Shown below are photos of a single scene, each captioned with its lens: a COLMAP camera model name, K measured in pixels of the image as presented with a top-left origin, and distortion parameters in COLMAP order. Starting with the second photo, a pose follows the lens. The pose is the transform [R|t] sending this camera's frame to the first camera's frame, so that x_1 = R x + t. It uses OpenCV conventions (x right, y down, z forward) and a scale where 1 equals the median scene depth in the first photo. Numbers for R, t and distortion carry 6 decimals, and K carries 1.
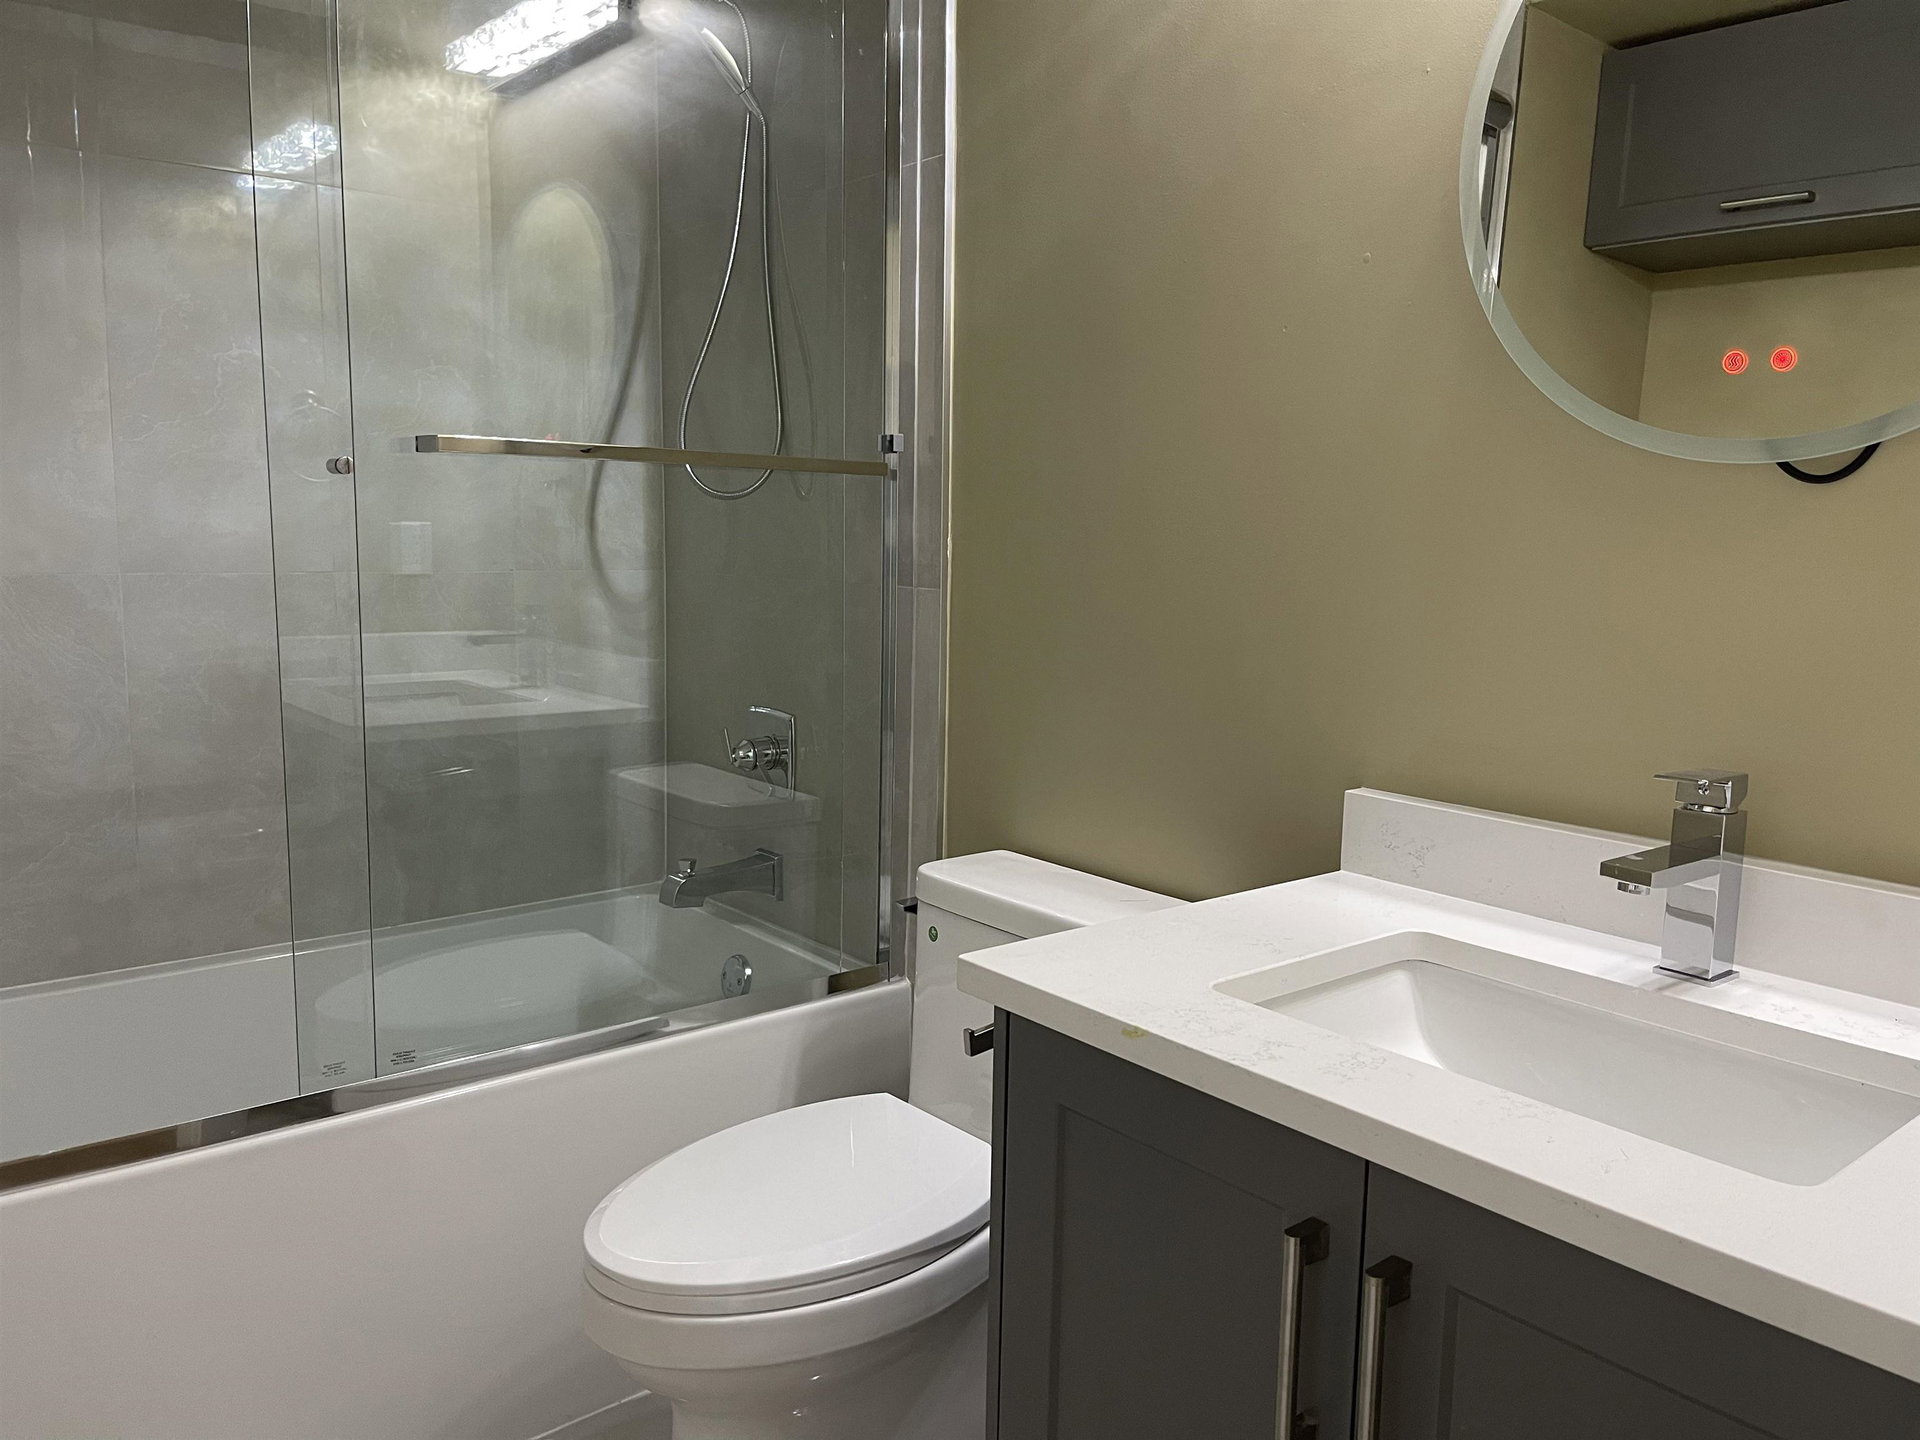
lens RADIAL K [[1472.1, 0, 967.2], [0, 1472.1, 728.3], [0, 0, 1]] dist [0.054617, -0.088603]
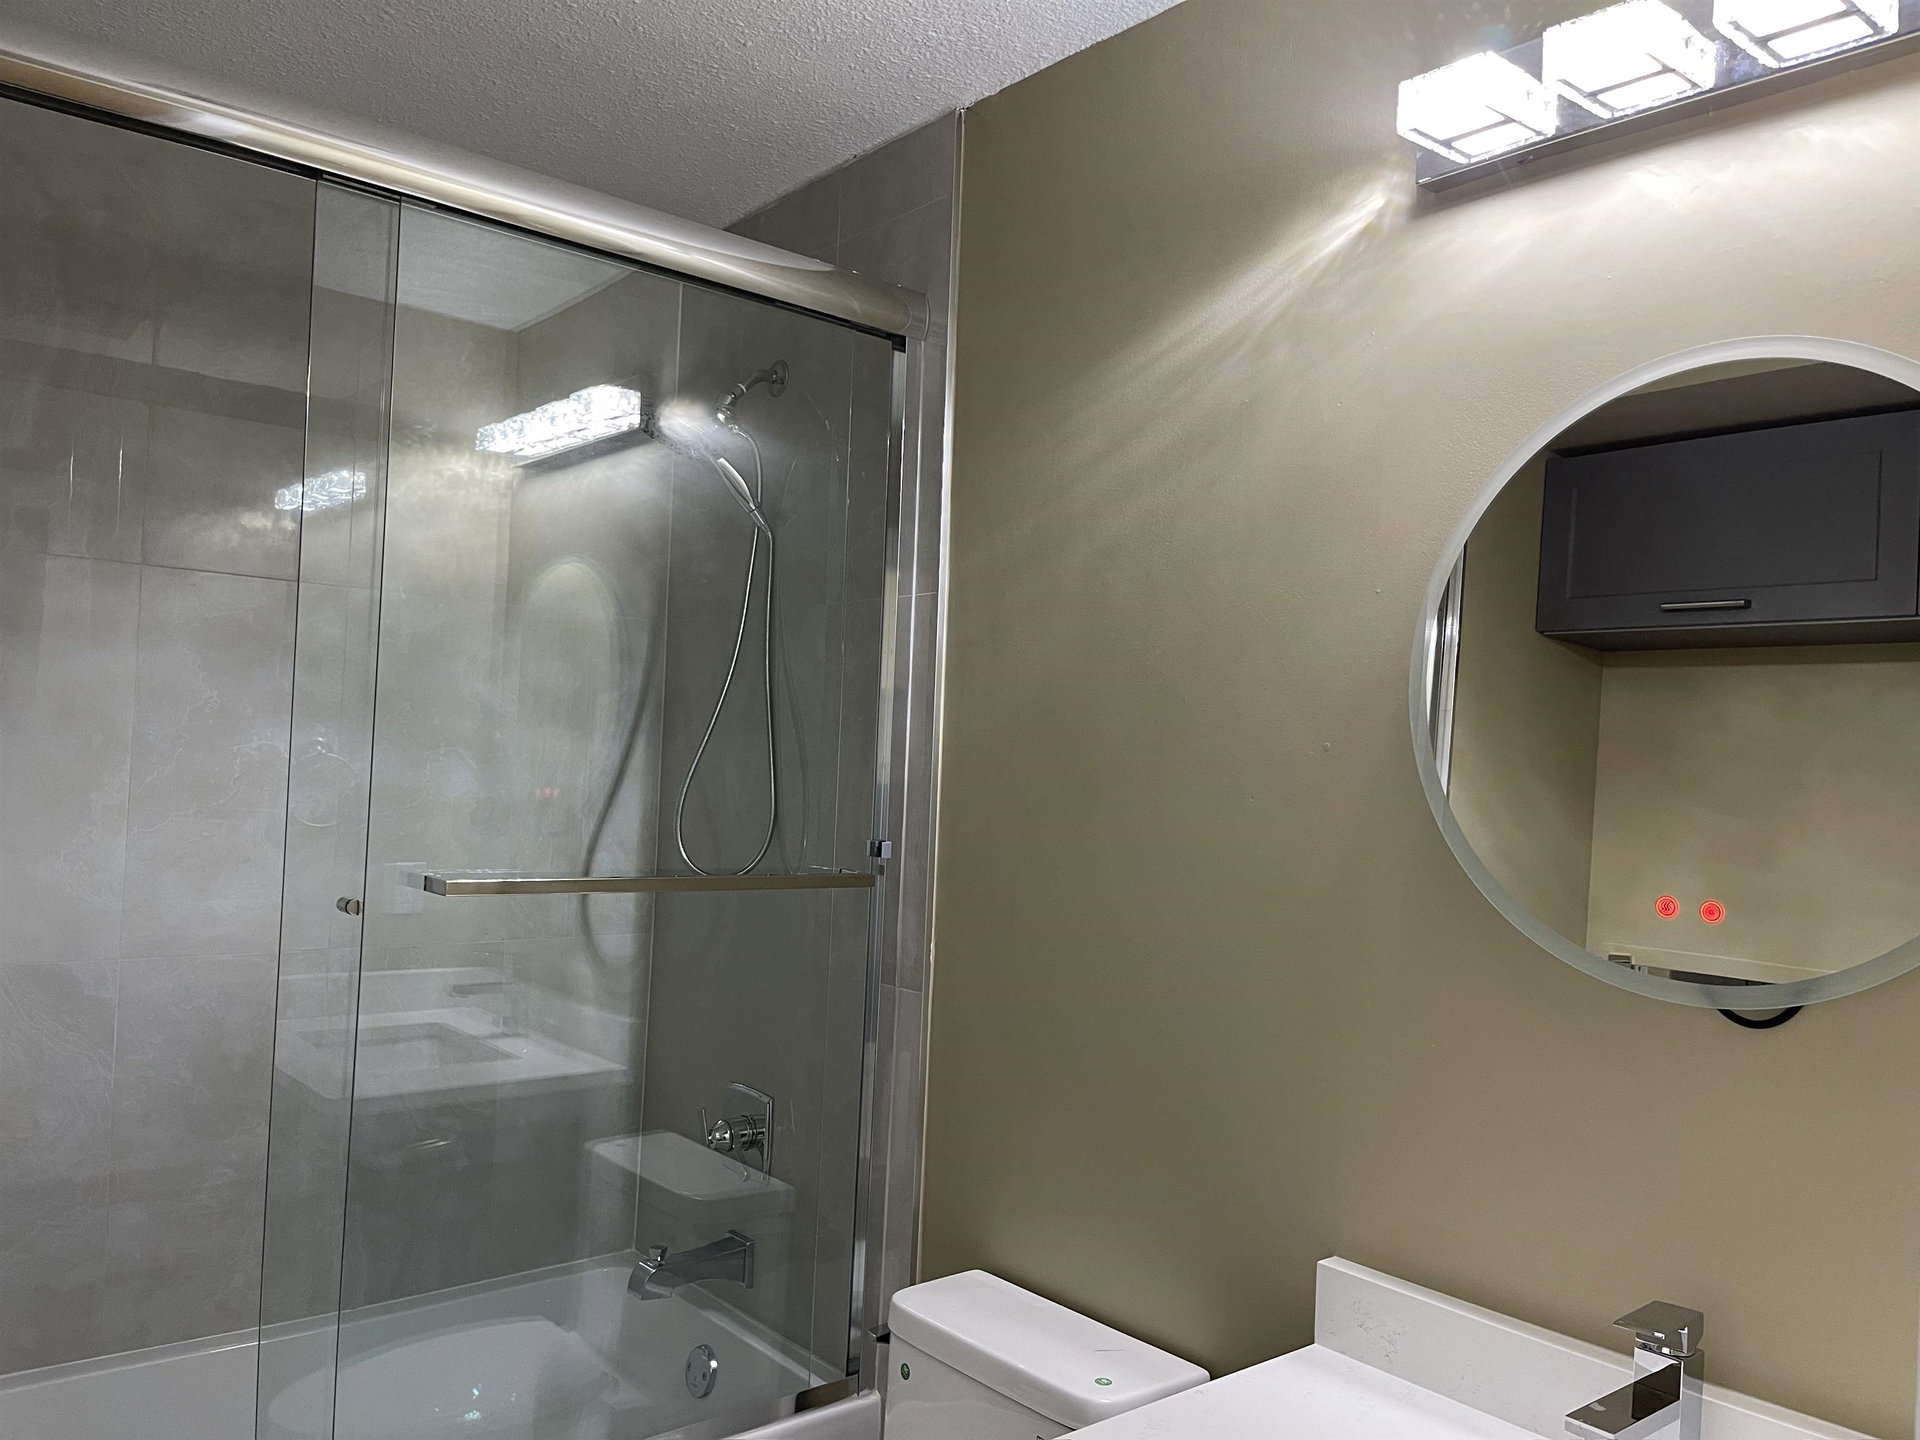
lens RADIAL K [[1472.1, 0, 965.7], [0, 1472.1, 717.9], [0, 0, 1]] dist [0.054617, -0.088603]
pose [[0.999646, 0.024565, 0.010223, -0.002777], [-0.022549, 0.986111, -0.164552, -0.099588], [-0.014123, 0.164263, 0.986315, -0.038071]]
